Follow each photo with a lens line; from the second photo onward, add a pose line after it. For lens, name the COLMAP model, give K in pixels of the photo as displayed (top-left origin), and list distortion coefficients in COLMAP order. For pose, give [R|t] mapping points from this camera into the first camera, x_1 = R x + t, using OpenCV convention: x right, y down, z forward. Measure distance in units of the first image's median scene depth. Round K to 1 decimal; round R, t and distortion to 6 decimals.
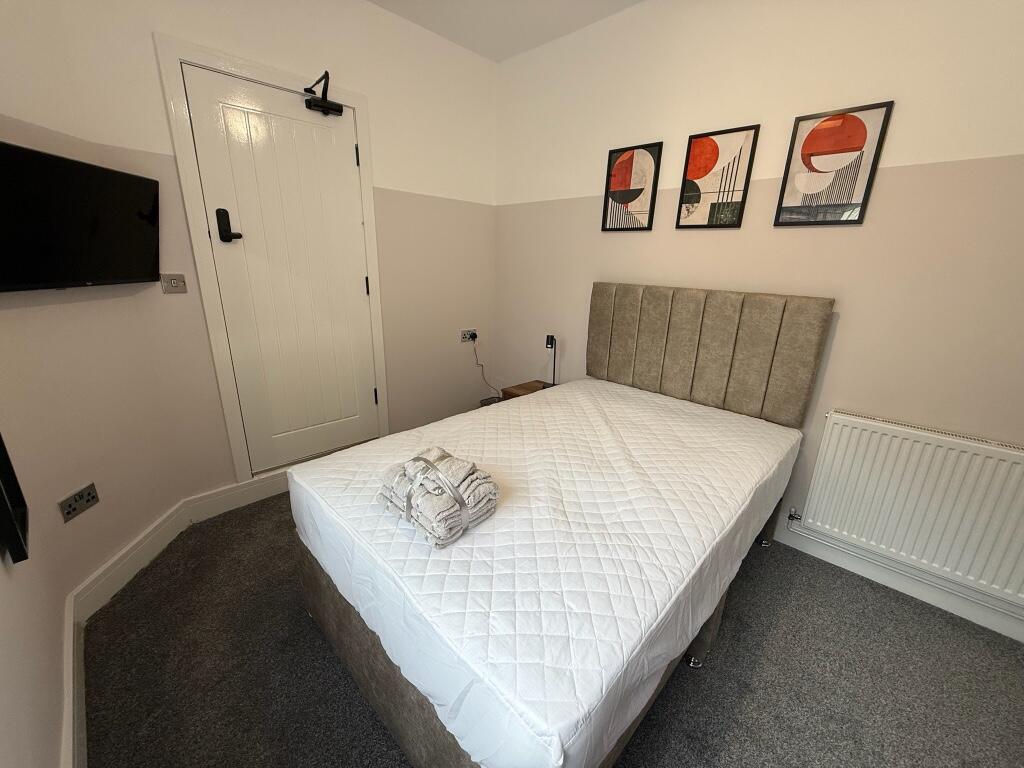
lens RADIAL K [[408.6, 0, 507.4], [0, 408.6, 387.6], [0, 0, 1]] dist [0.000976, 0.000285]
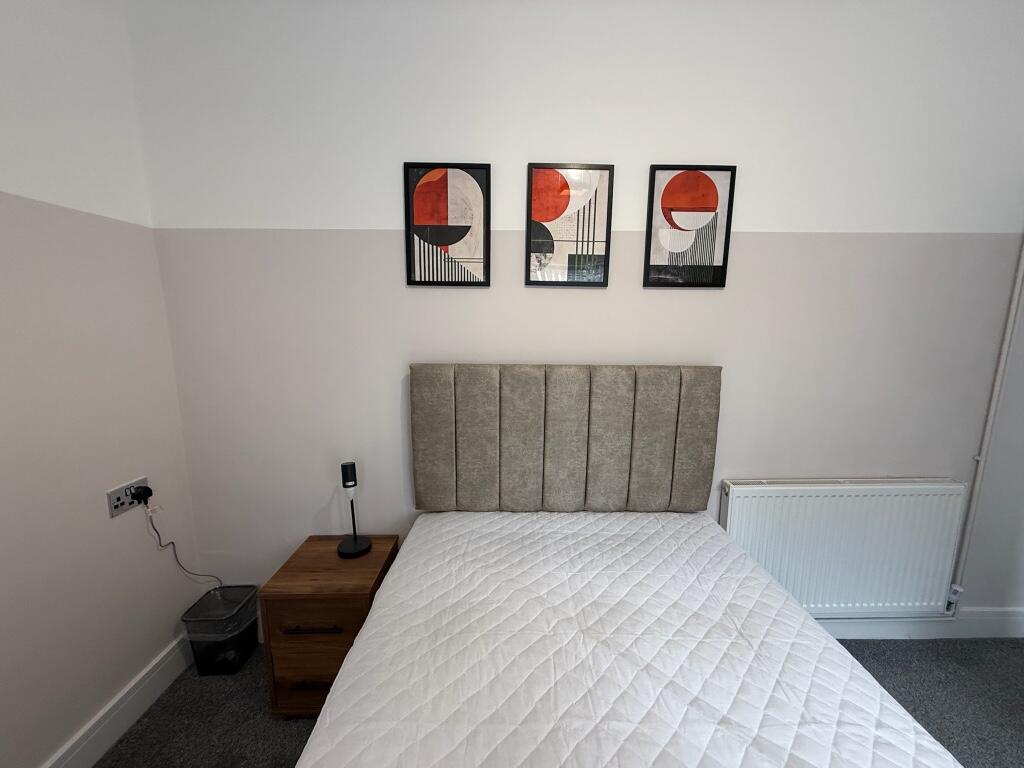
lens RADIAL K [[408.6, 0, 513.2], [0, 408.6, 386.4], [0, 0, 1]] dist [0.000976, 0.000285]
pose [[0.712069, -0.141984, 0.687603, -0.129365], [0.223391, 0.974262, -0.030162, -0.208306], [-0.665623, 0.175082, 0.725460, 0.549595]]
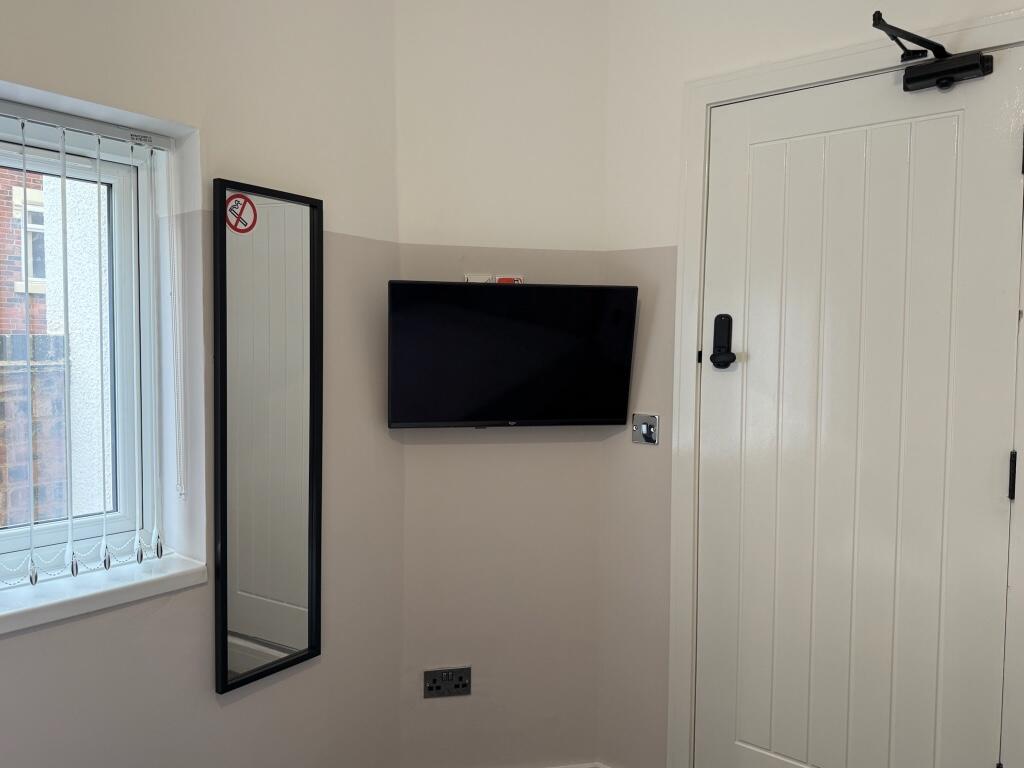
lens RADIAL K [[753.5, 0, 510.2], [0, 753.5, 382.7], [0, 0, 1]] dist [-0.002092, -0.004609]
pose [[0.120083, 0.024148, -0.992470, 0.308587], [-0.301526, 0.953365, -0.013287, -0.220324], [0.945866, 0.300851, 0.121765, 0.566878]]
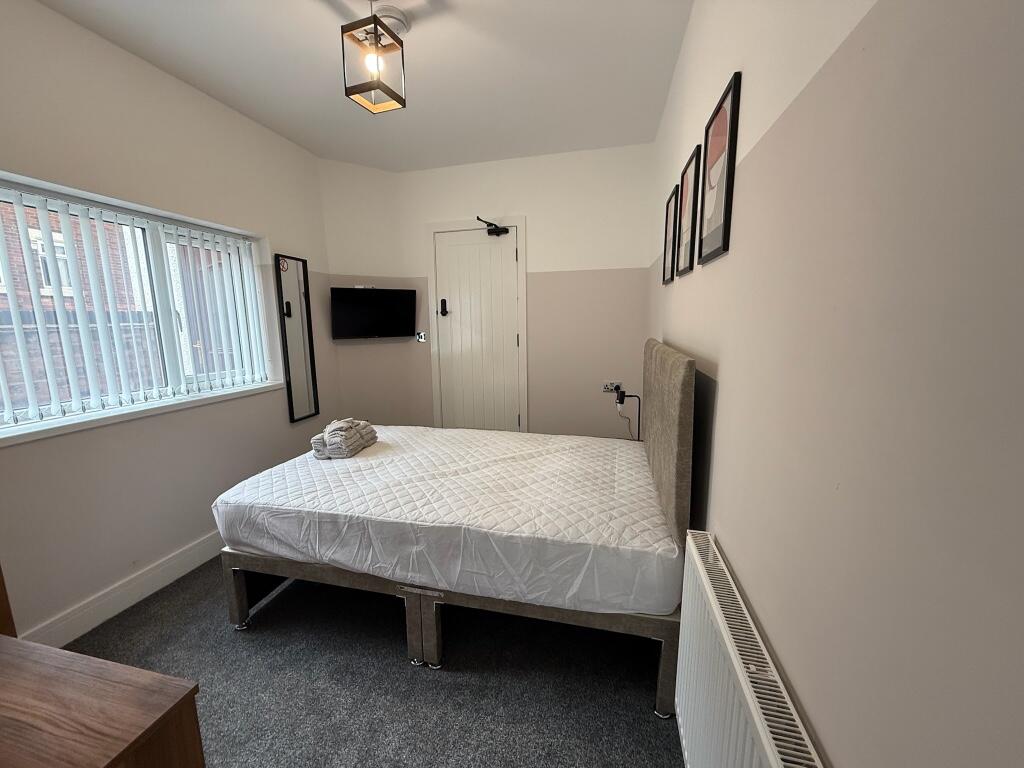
lens RADIAL K [[408.6, 0, 509.5], [0, 408.6, 385.4], [0, 0, 1]] dist [0.000976, 0.000285]
pose [[0.512389, 0.102043, -0.852669, 1.021570], [-0.226640, 0.973780, -0.019656, -0.075173], [0.828306, 0.203320, 0.522082, 0.325070]]
